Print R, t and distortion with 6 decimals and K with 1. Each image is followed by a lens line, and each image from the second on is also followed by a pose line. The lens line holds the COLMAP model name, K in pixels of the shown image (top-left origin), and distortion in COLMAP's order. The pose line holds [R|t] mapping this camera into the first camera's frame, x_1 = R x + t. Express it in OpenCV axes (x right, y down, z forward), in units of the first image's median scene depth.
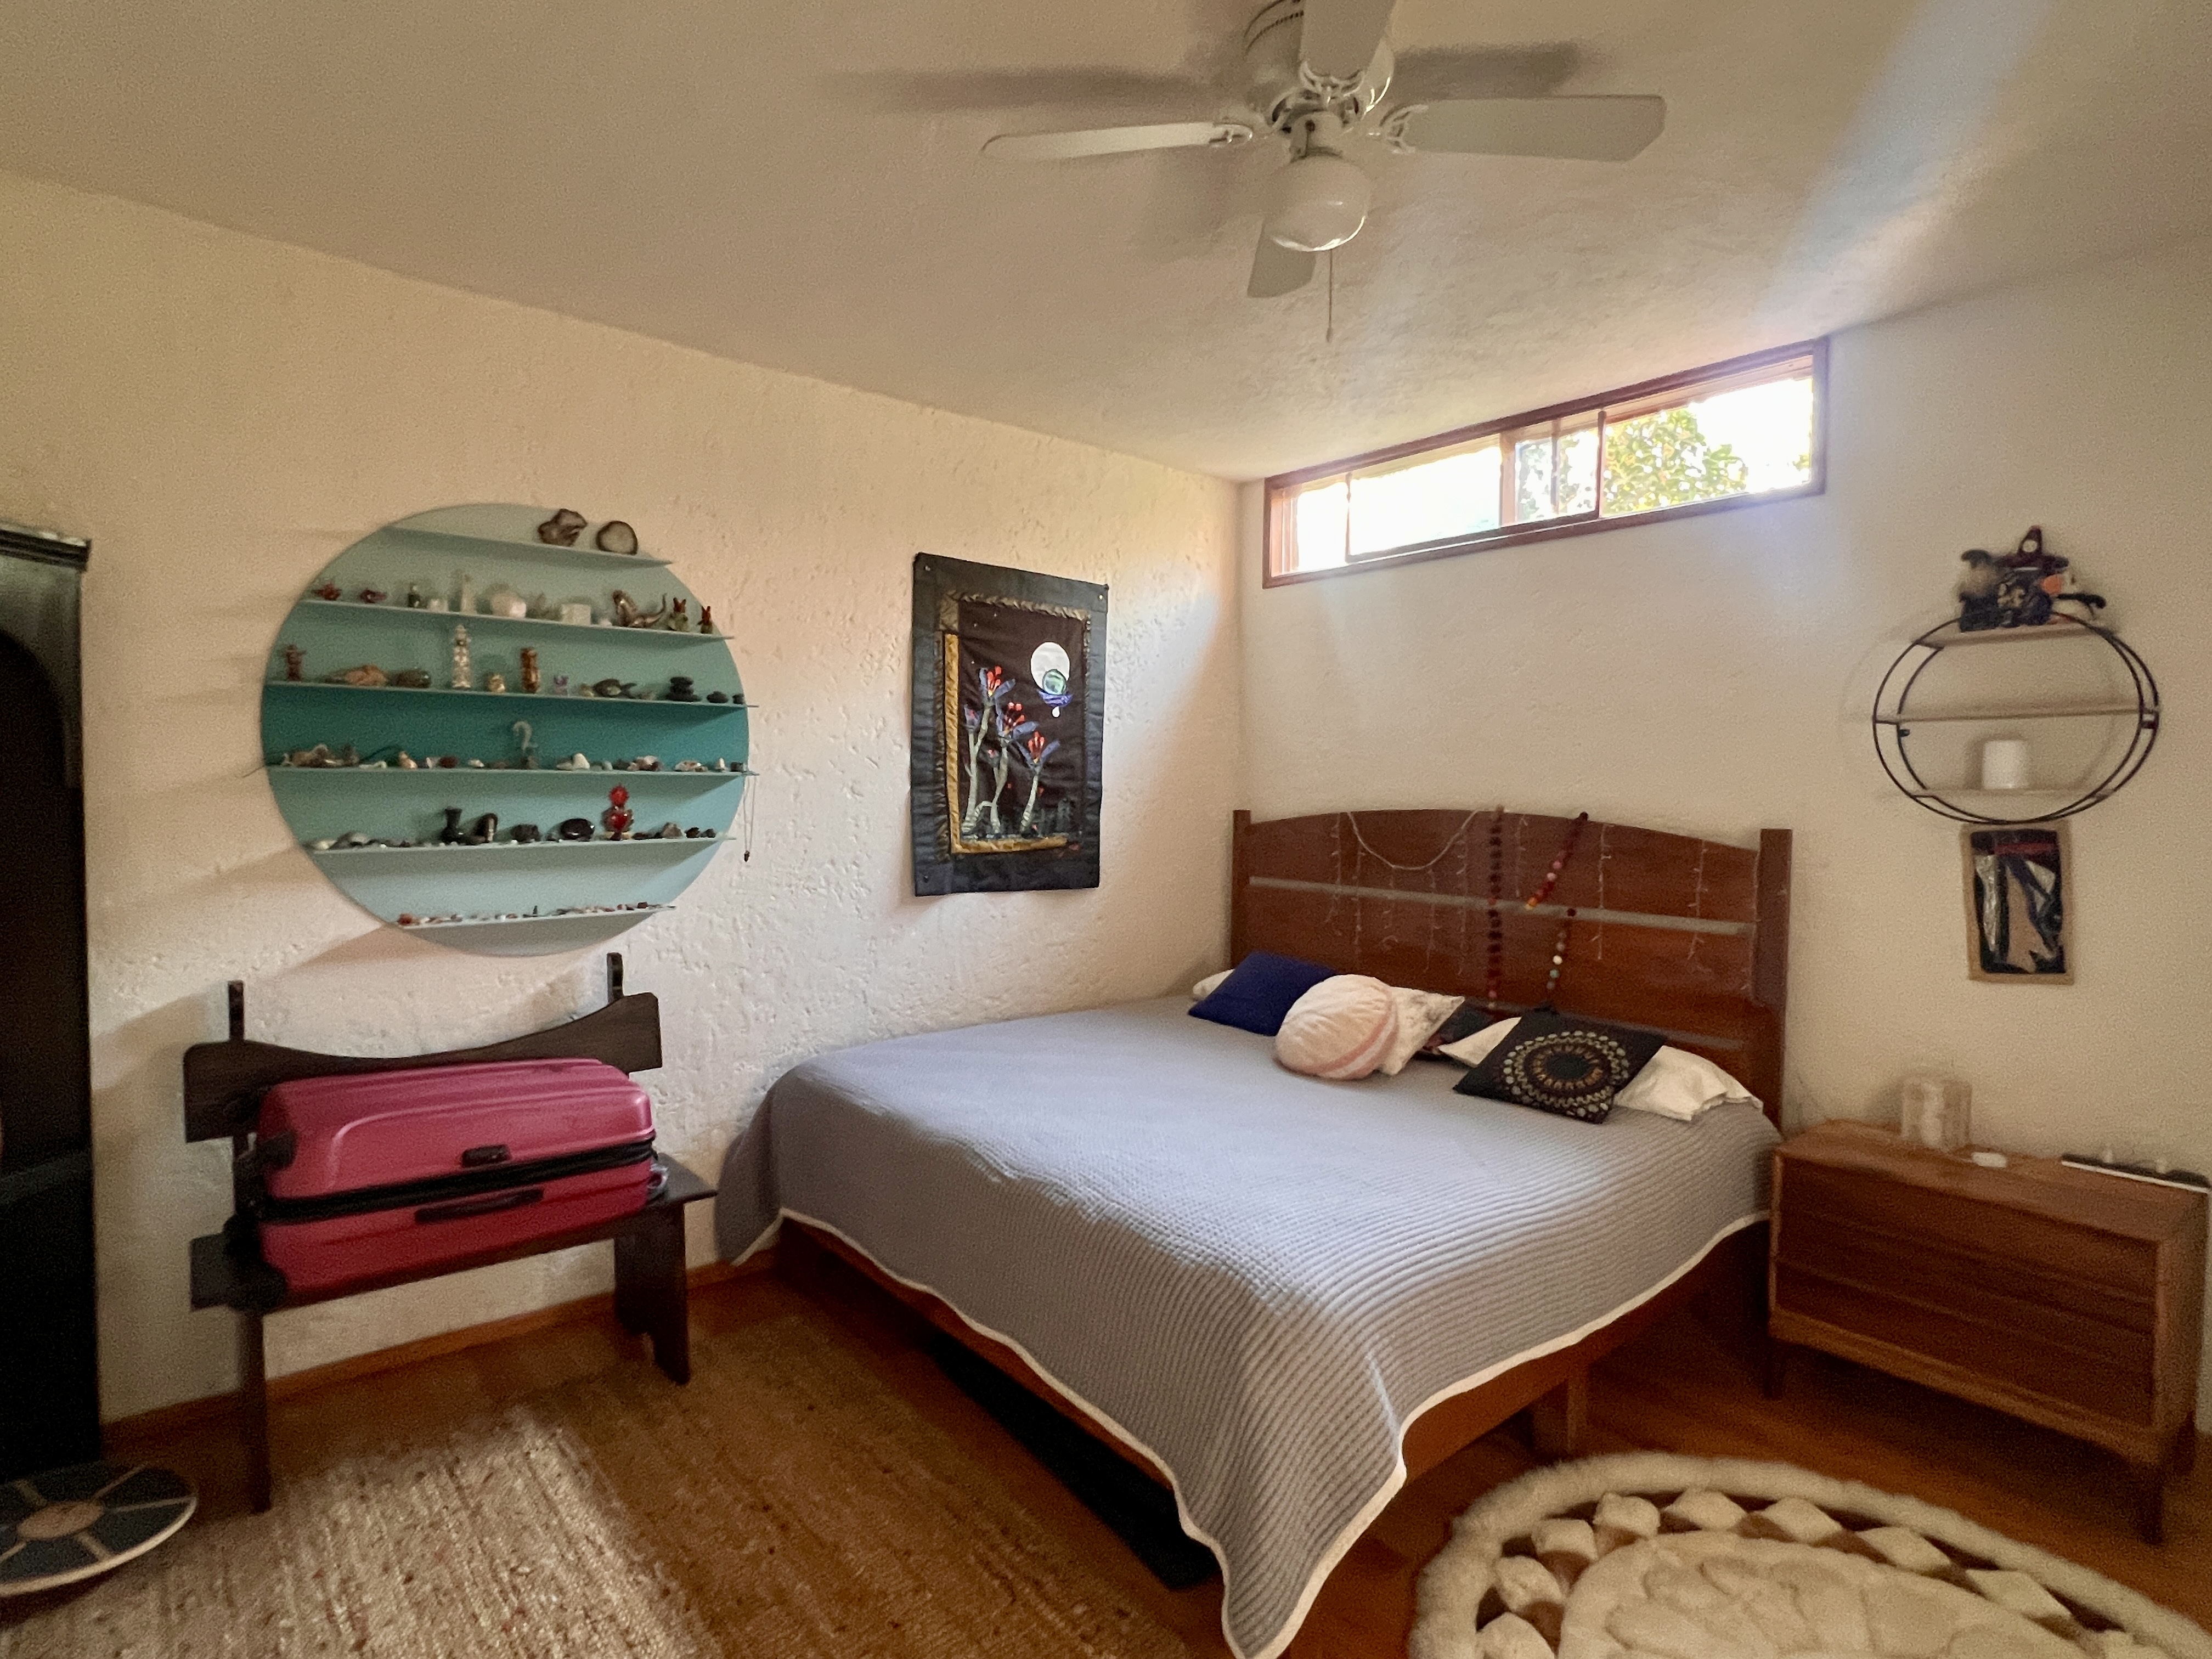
lens RADIAL K [[1195.8, 0, 1103.8], [0, 1195.8, 832.5], [0, 0, 1]] dist [0.002152, 0.000089]
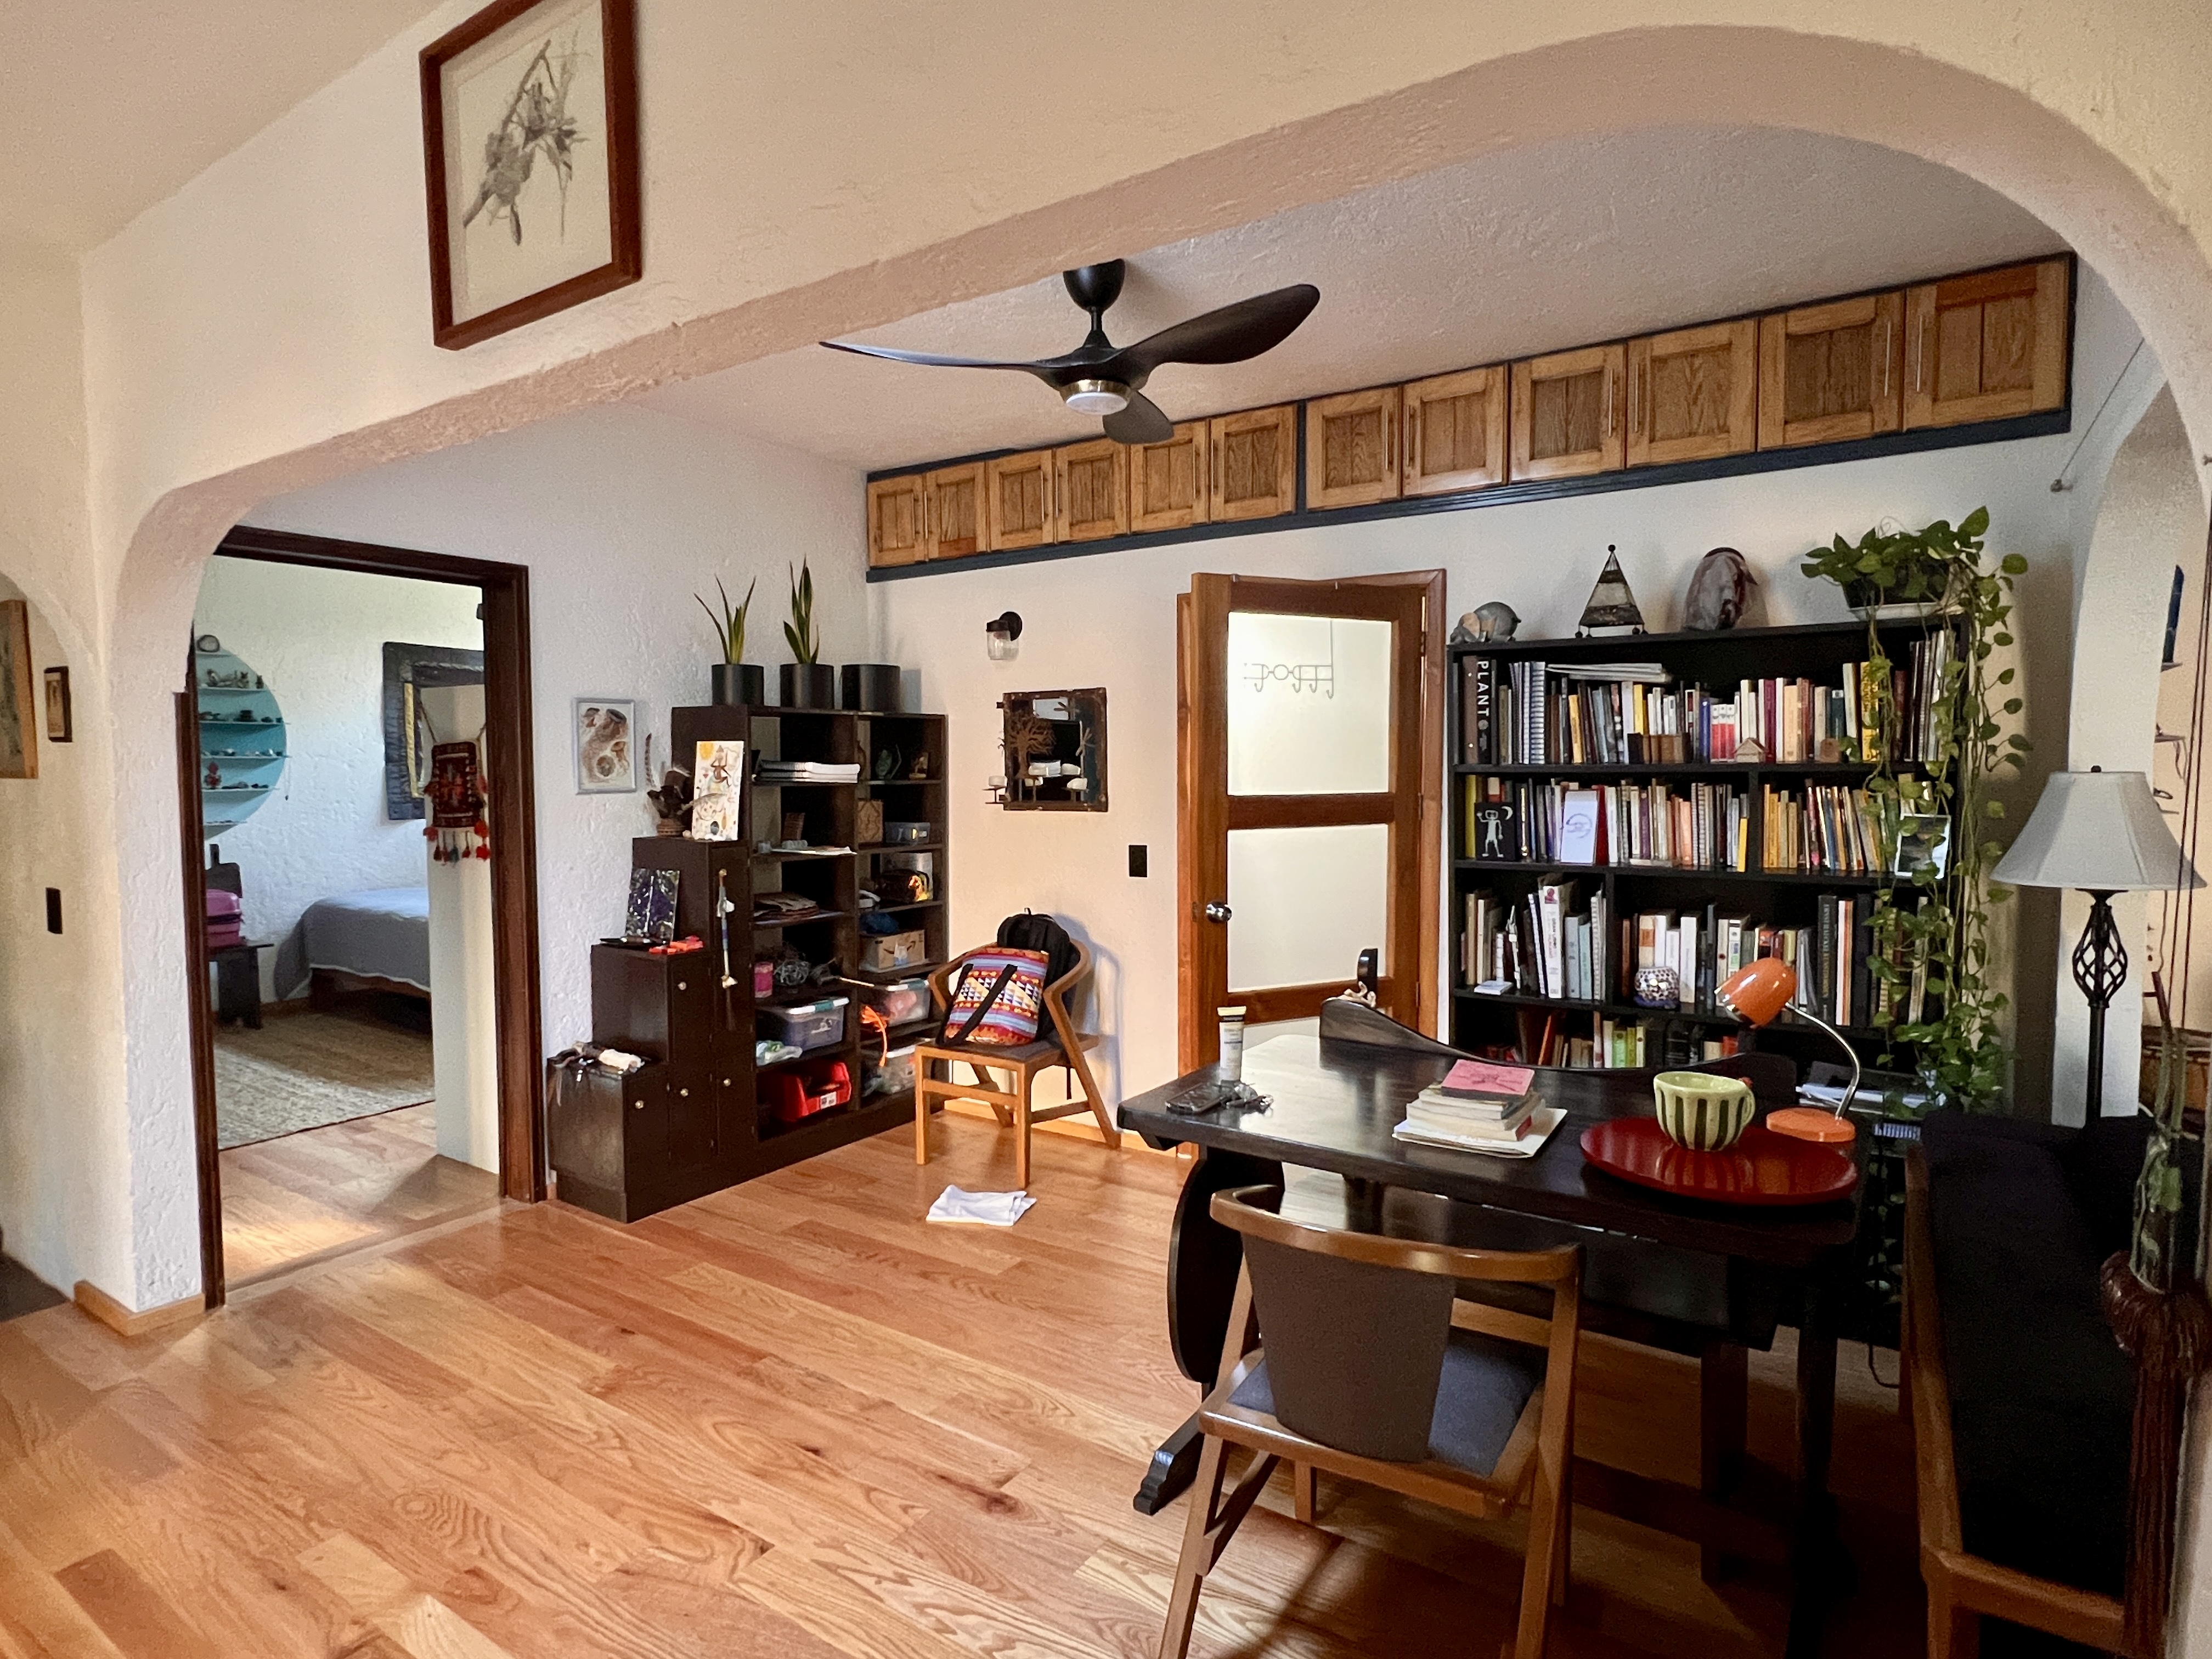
lens RADIAL K [[1173.9, 0, 1105.1], [0, 1173.9, 823.5], [0, 0, 1]] dist [-0.002516, -0.000548]
pose [[0.952002, -0.024740, 0.305090, 0.411283], [0.020889, 0.999656, 0.015883, 0.060257], [-0.305378, -0.008748, 0.952191, -1.304680]]
